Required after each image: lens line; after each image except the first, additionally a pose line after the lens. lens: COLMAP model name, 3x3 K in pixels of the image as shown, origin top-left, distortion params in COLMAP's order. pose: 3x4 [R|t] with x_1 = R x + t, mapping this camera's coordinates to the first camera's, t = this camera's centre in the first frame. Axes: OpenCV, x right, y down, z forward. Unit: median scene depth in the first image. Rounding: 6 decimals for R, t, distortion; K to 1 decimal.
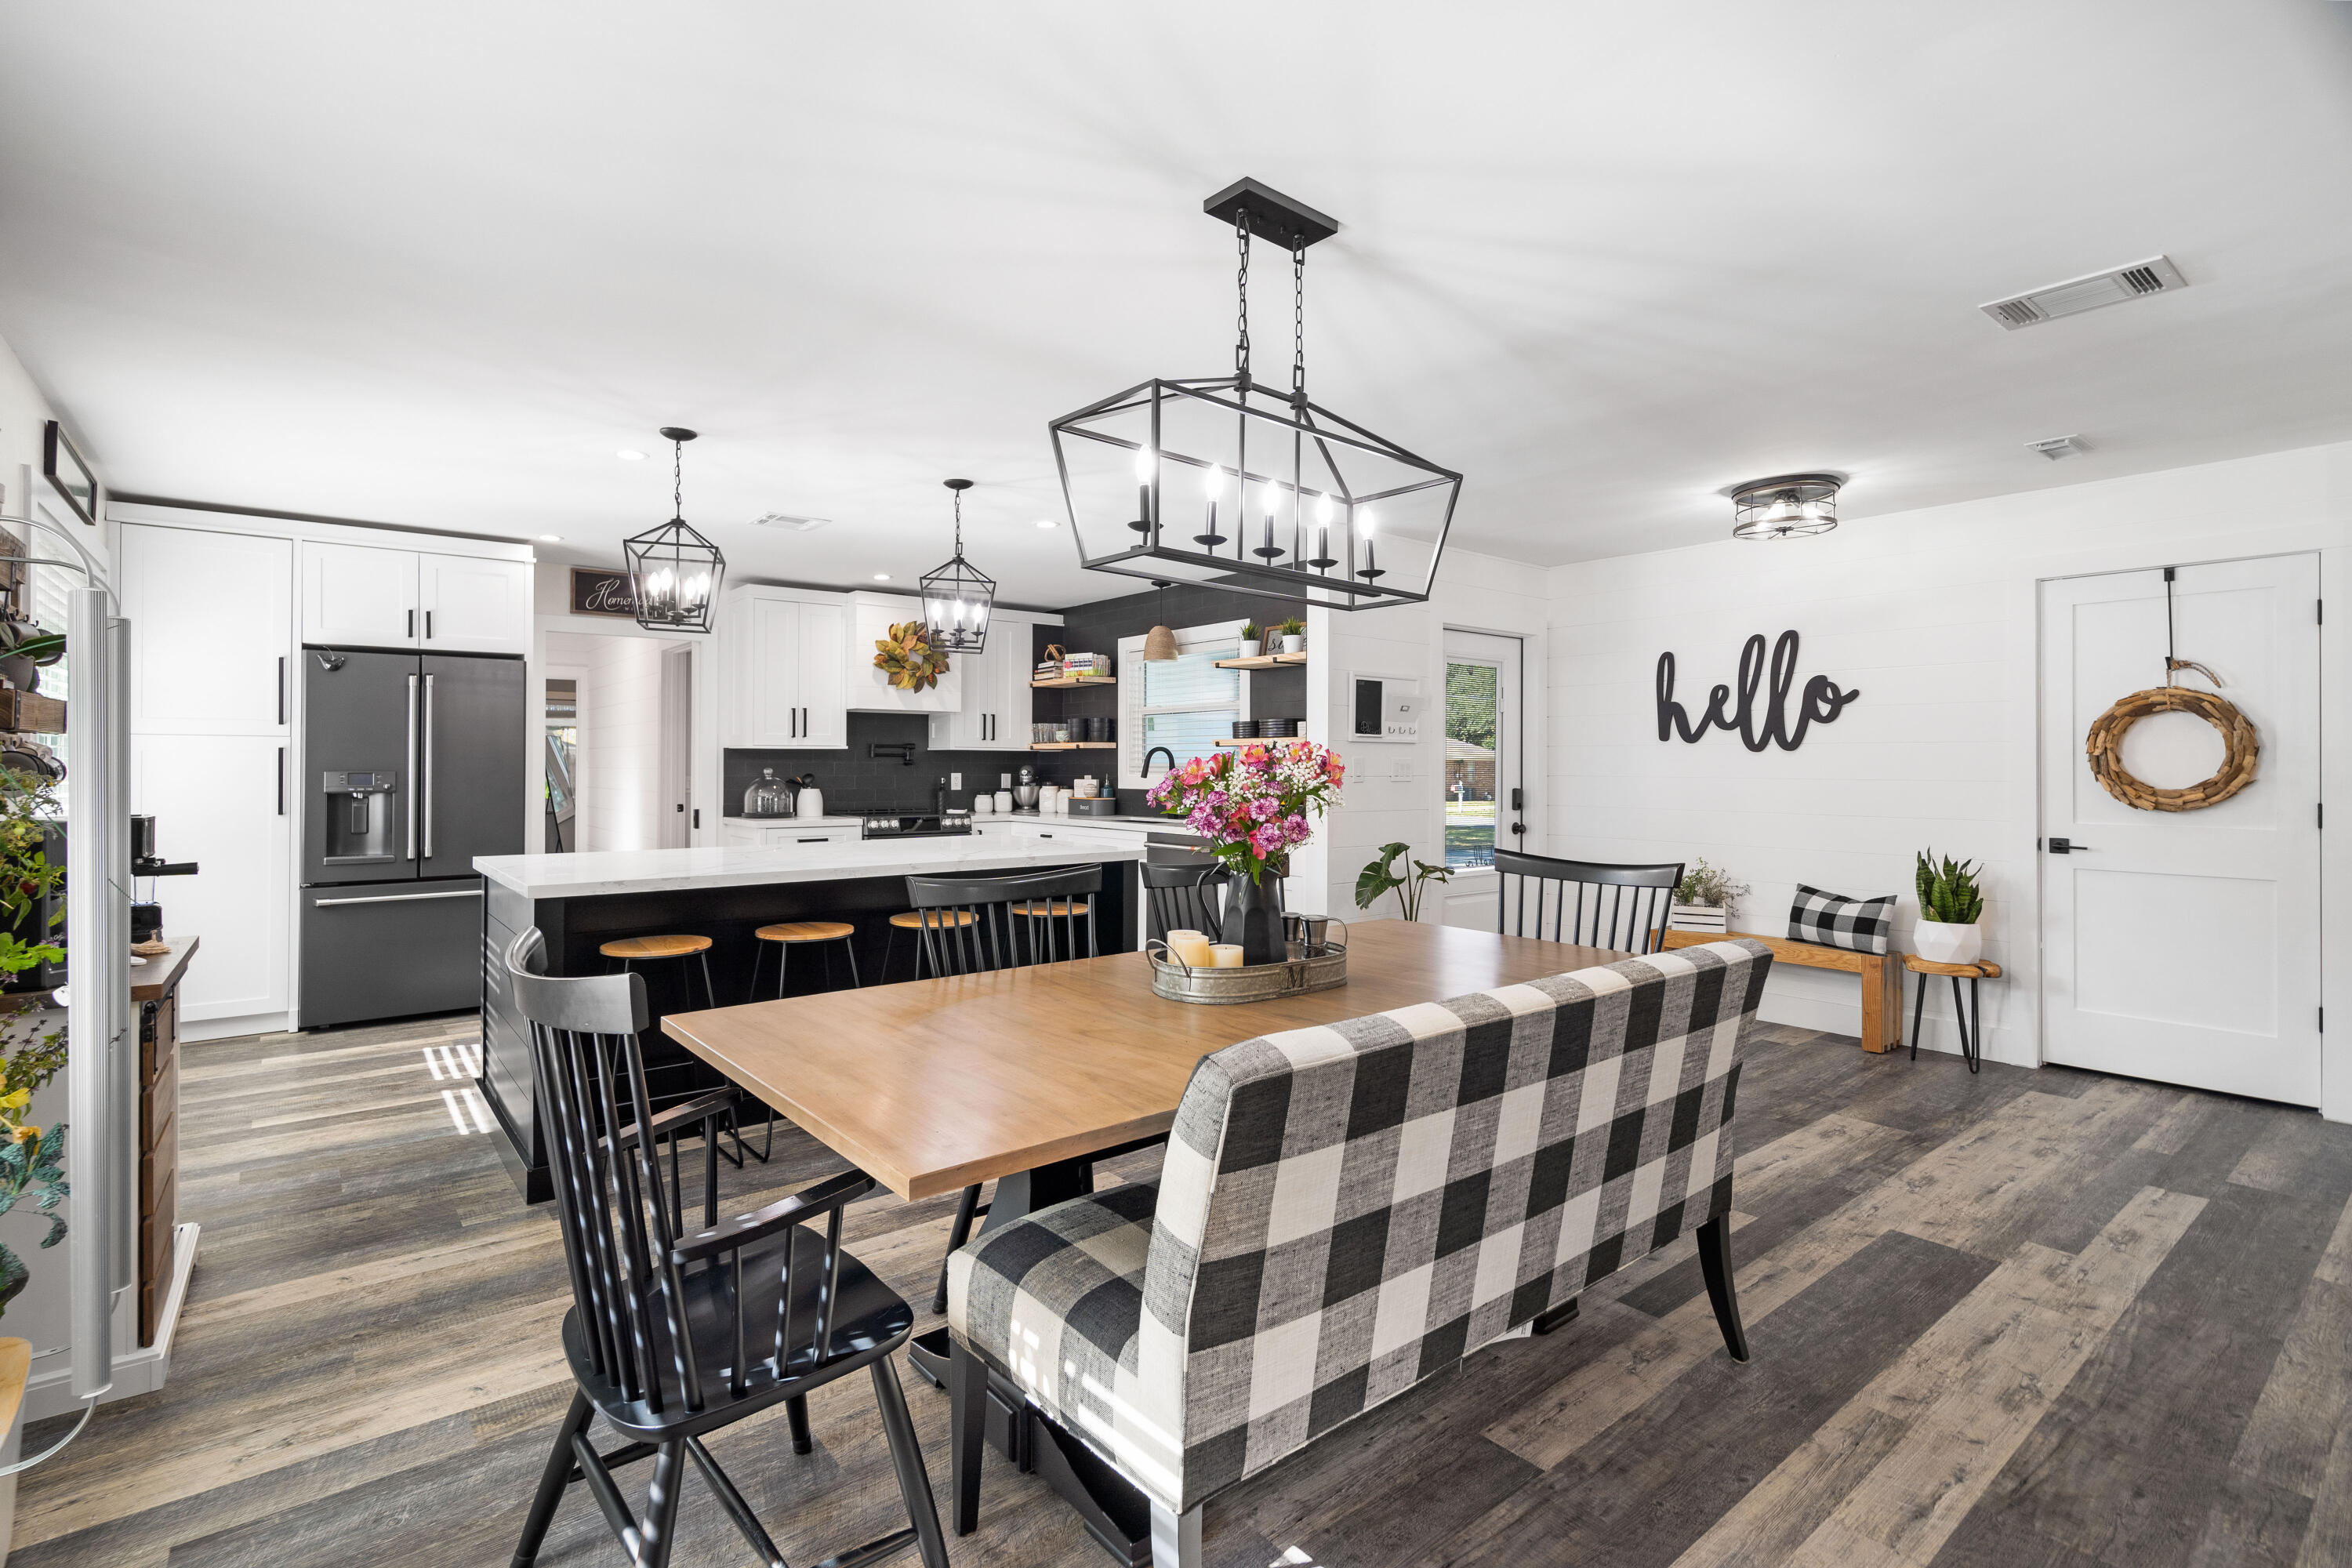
lens RADIAL K [[1091.2, 0, 1152.5], [0, 1091.2, 755.0], [0, 0, 1]] dist [-0.000857, 0.000029]
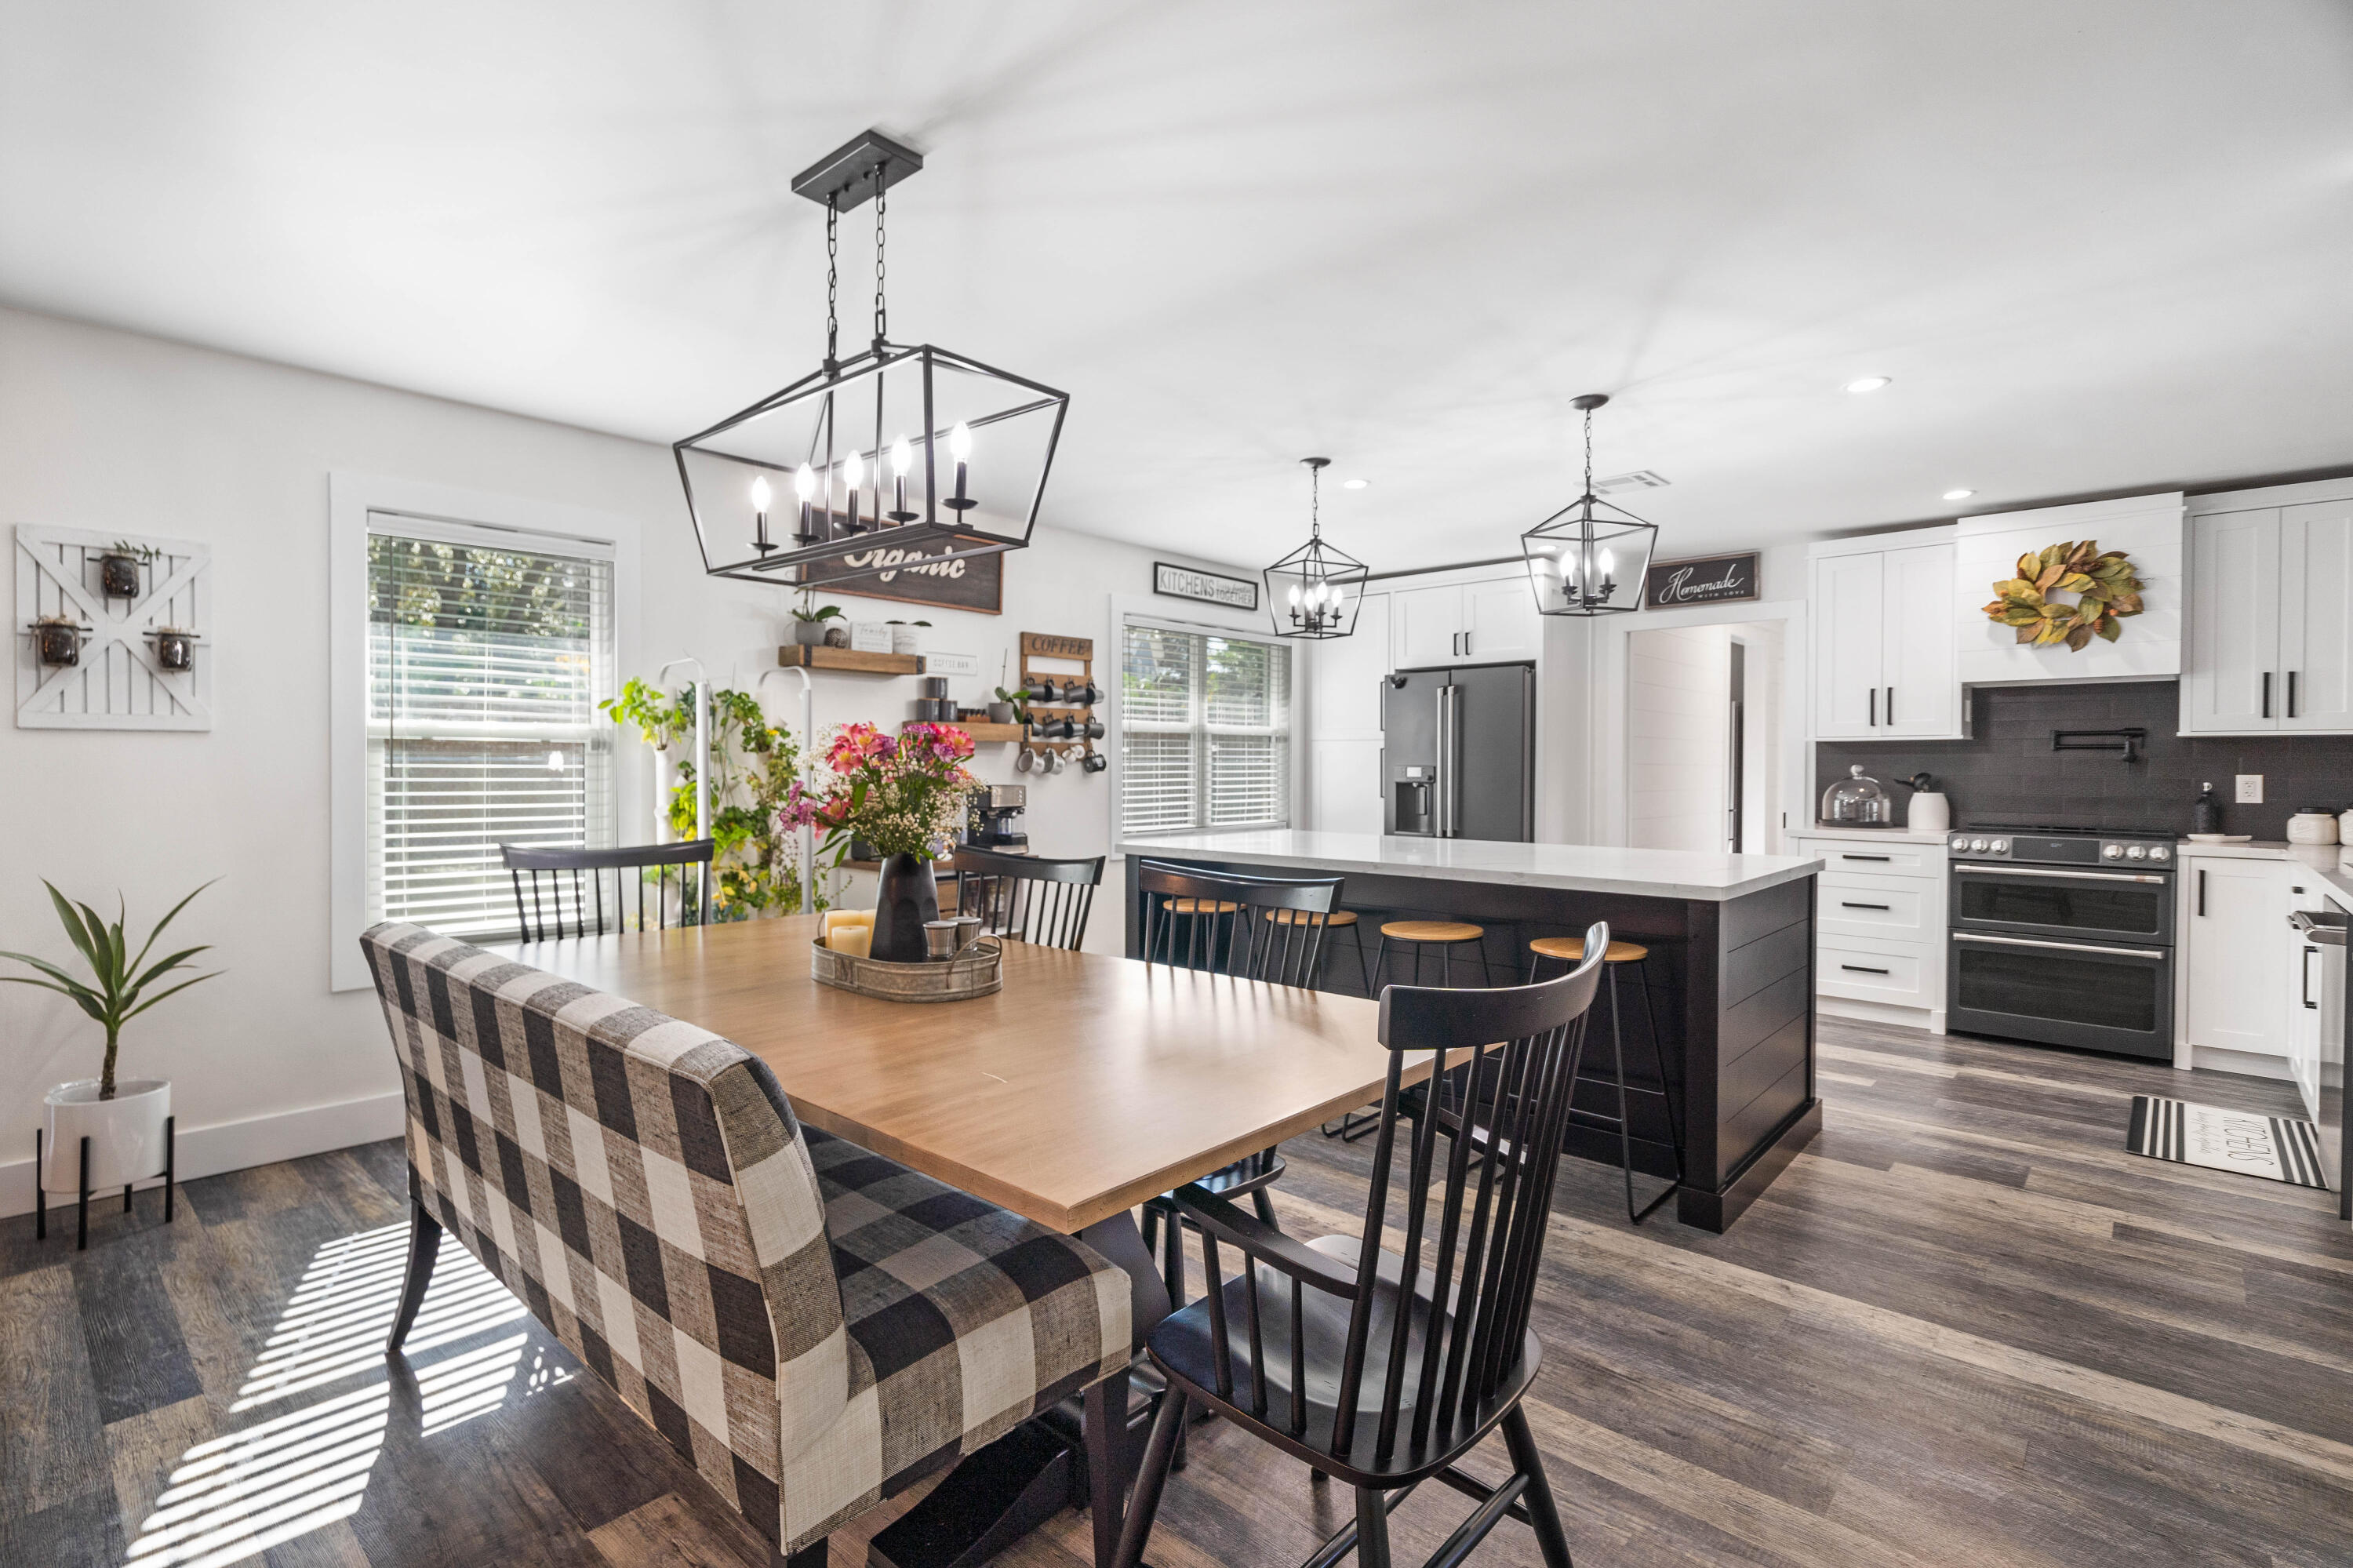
lens RADIAL K [[1090.5, 0, 1153.2], [0, 1090.5, 776.1], [0, 0, 1]] dist [-0.001775, 0.000405]
pose [[0.154451, 0.009079, -0.987959, 0.356345], [0.005878, 0.999932, 0.010108, 0.008677], [0.987983, -0.007369, 0.154387, 0.361992]]
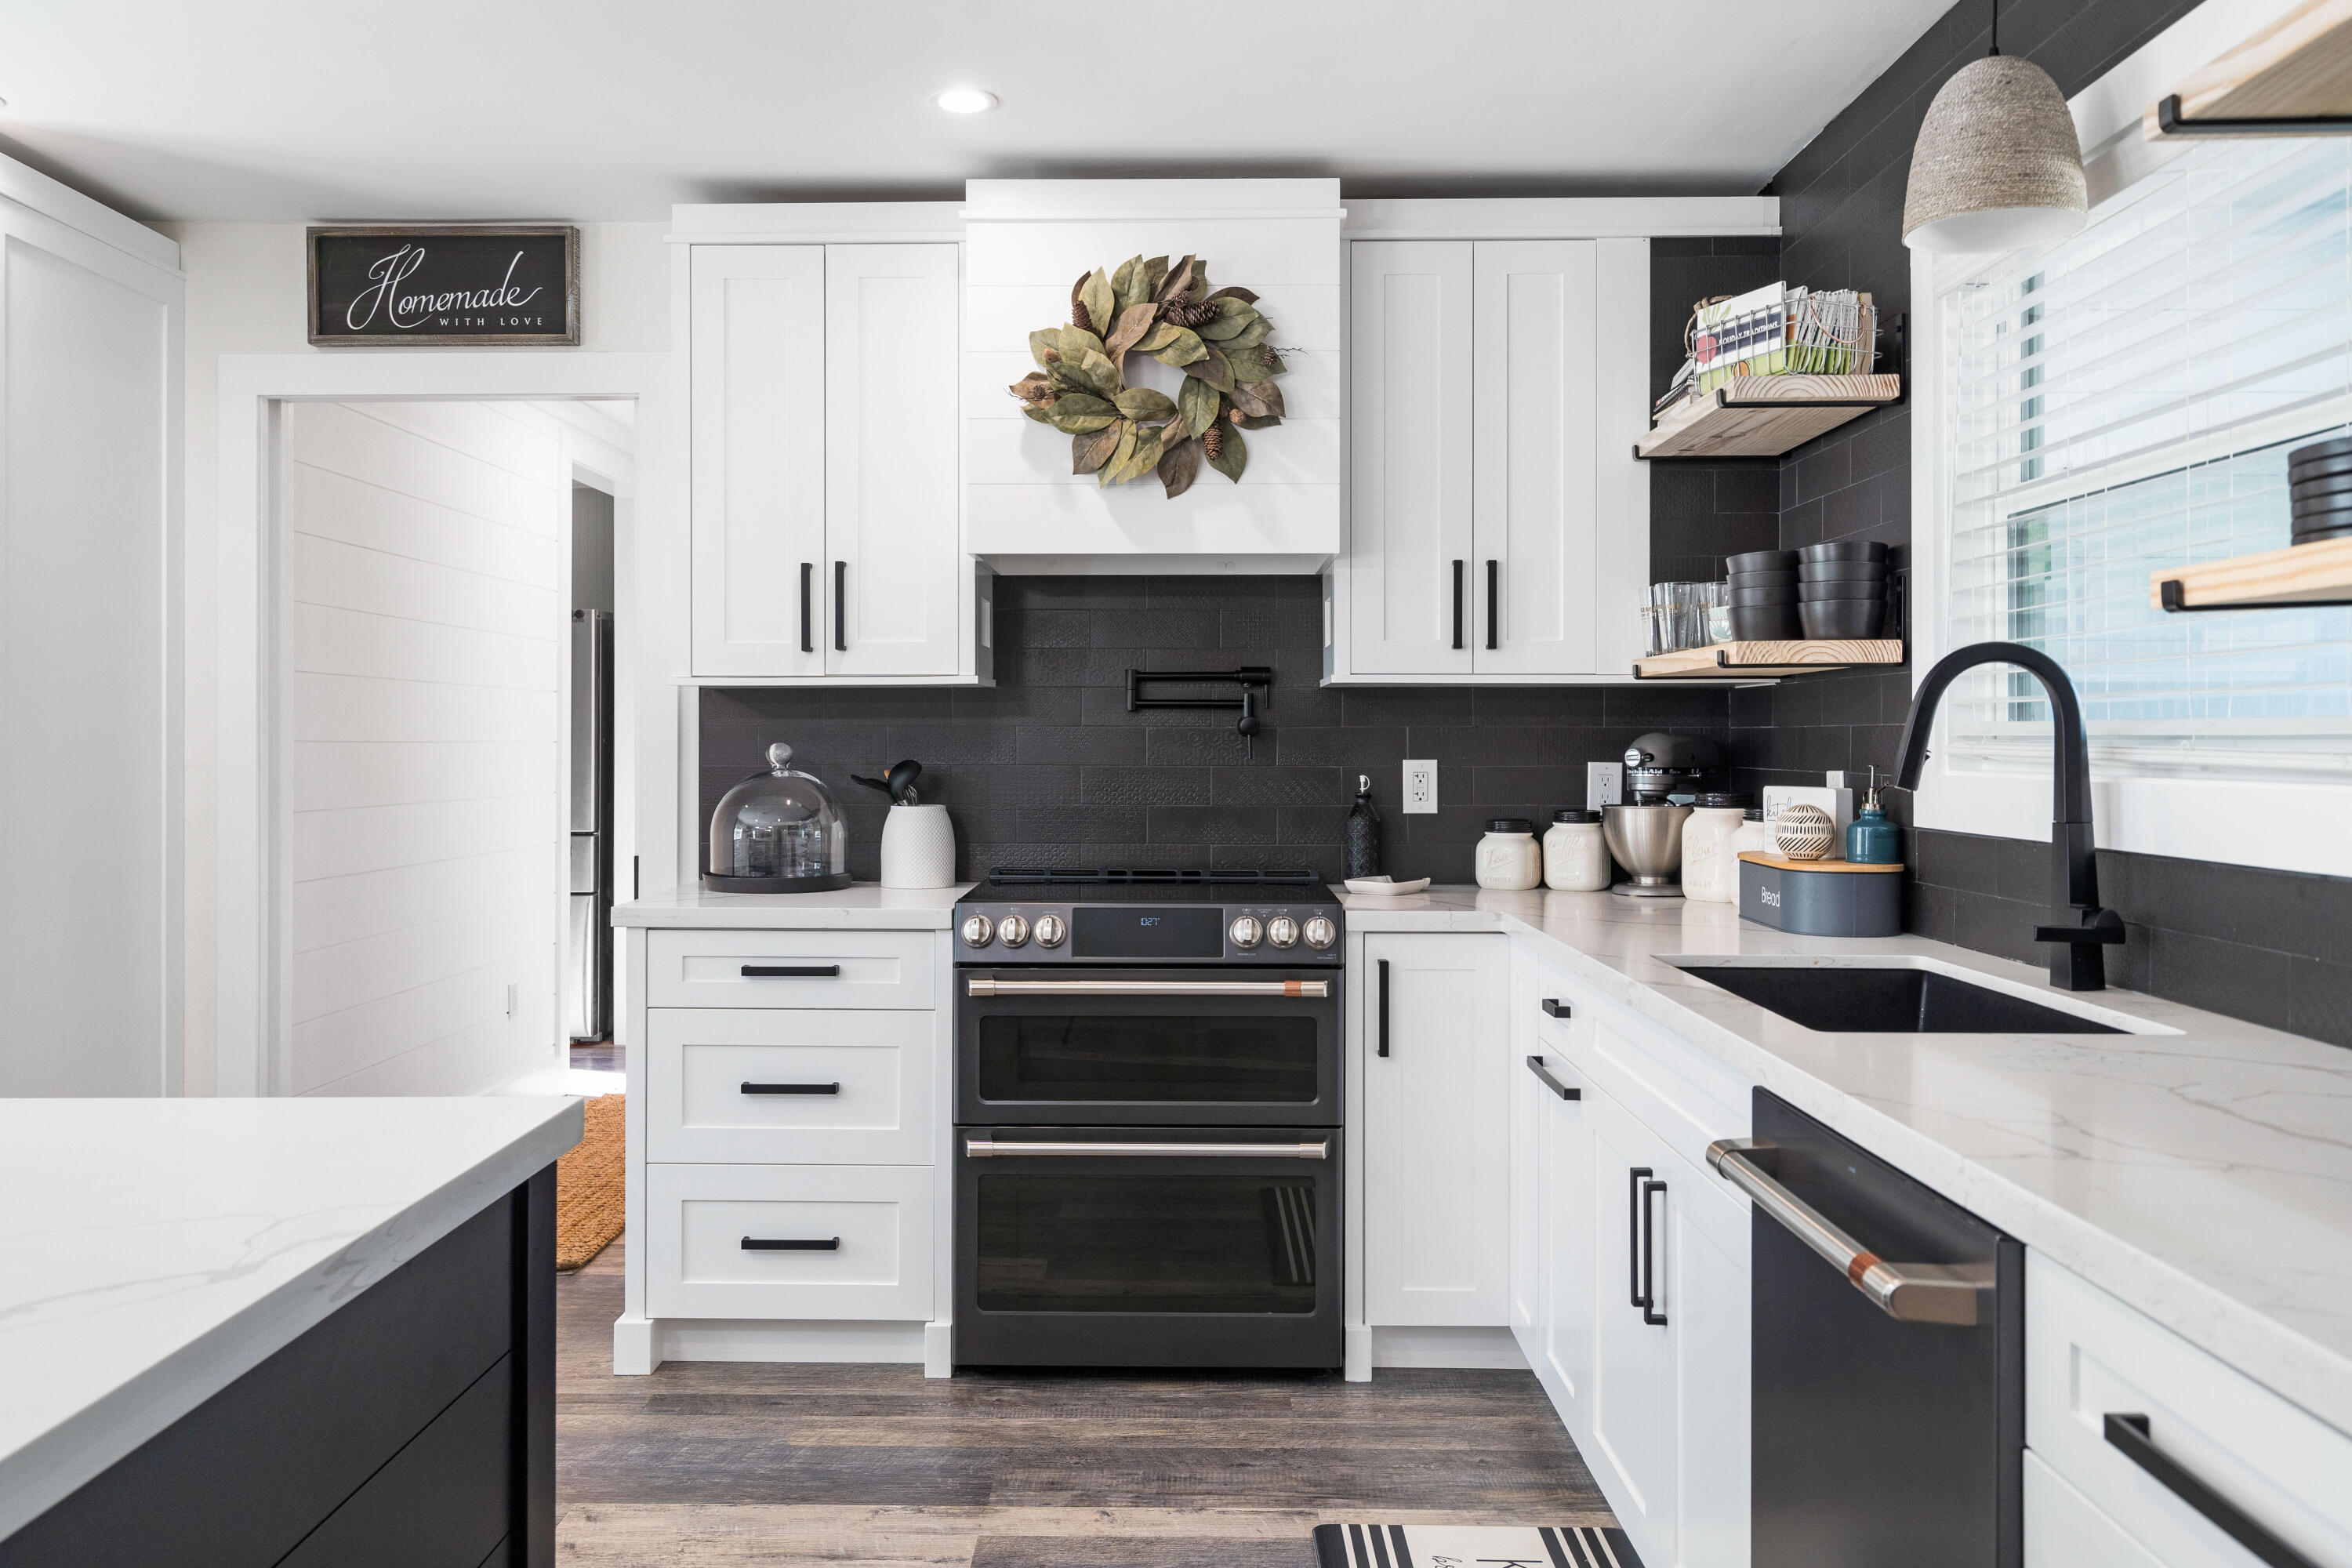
lens RADIAL K [[1815.9, 0, 1158.0], [0, 1815.9, 738.8], [0, 0, 1]] dist [0.005456, -0.000545]
pose [[0.780388, -0.001191, -0.625295, 0.098060], [0.007760, 0.999940, 0.007781, 0.006736], [0.625248, -0.010925, 0.780350, 0.622485]]
